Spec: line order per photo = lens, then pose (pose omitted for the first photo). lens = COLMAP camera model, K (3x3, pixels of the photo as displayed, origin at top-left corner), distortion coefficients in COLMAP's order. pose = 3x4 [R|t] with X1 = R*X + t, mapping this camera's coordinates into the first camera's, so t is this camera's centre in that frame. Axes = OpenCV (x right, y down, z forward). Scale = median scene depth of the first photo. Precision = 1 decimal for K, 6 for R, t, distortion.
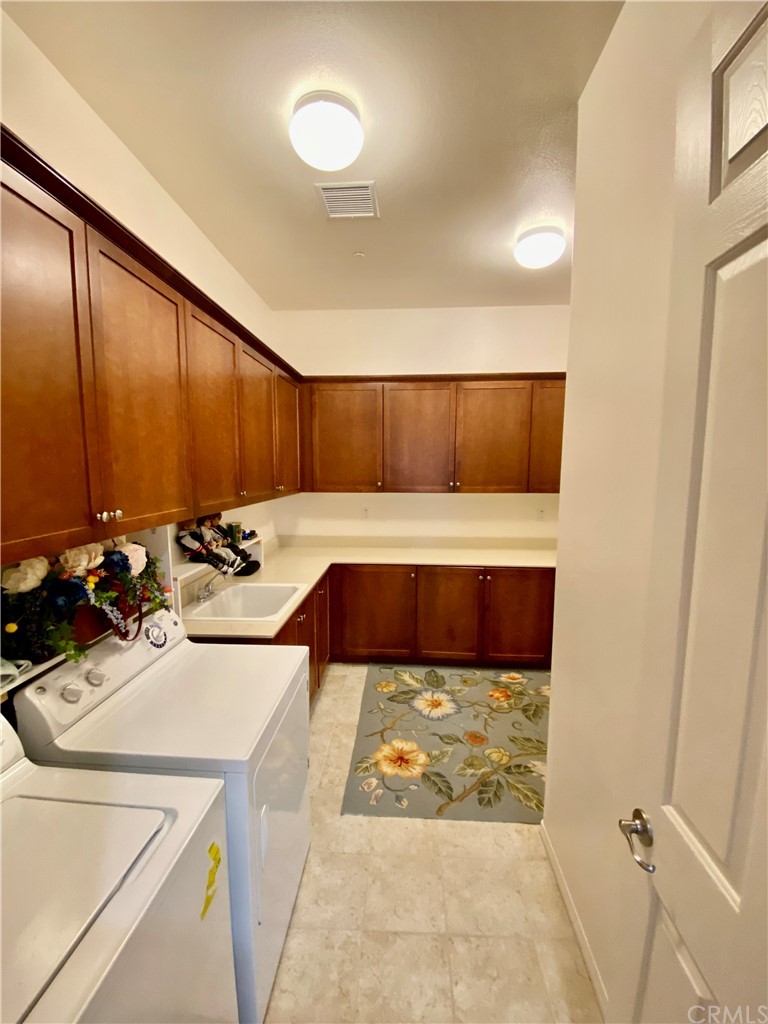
lens RADIAL K [[416.1, 0, 384.6], [0, 416.1, 526.0], [0, 0, 1]] dist [0.009825, -0.017434]
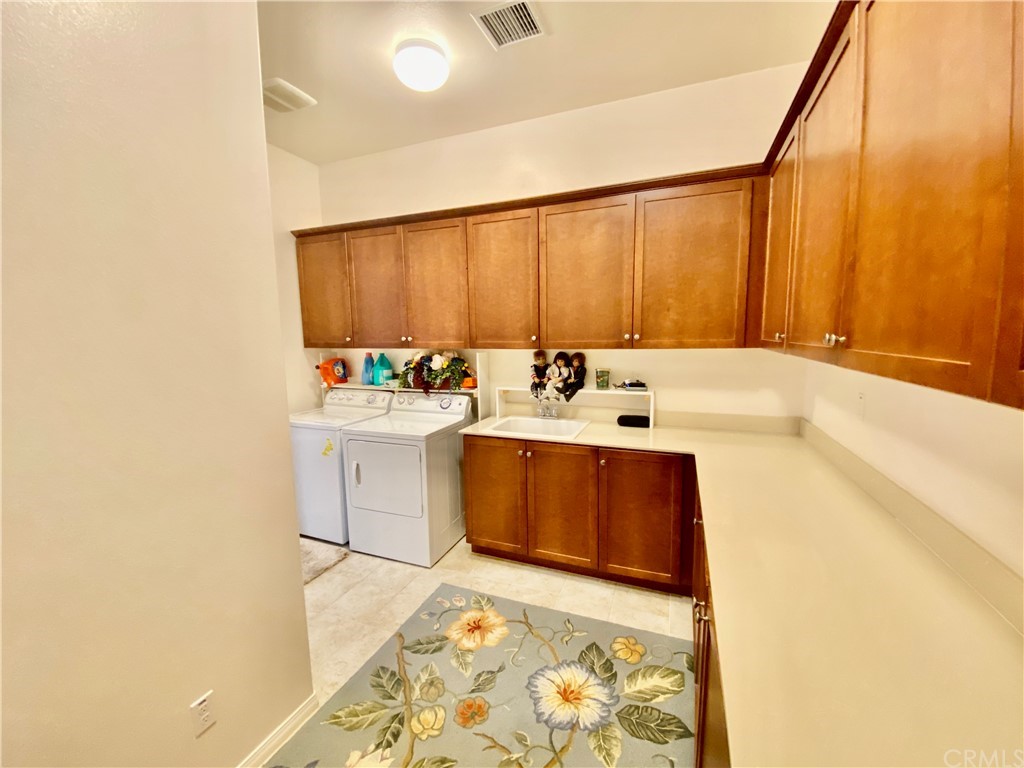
lens RADIAL K [[416.1, 0, 512.0], [0, 416.1, 384.0], [0, 0, 1]] dist [0.009825, -0.017434]
pose [[-0.322130, 0.117904, -0.939325, 0.819633], [-0.128465, 0.977592, 0.166763, -0.134686], [0.937939, 0.174390, -0.299766, 1.254846]]
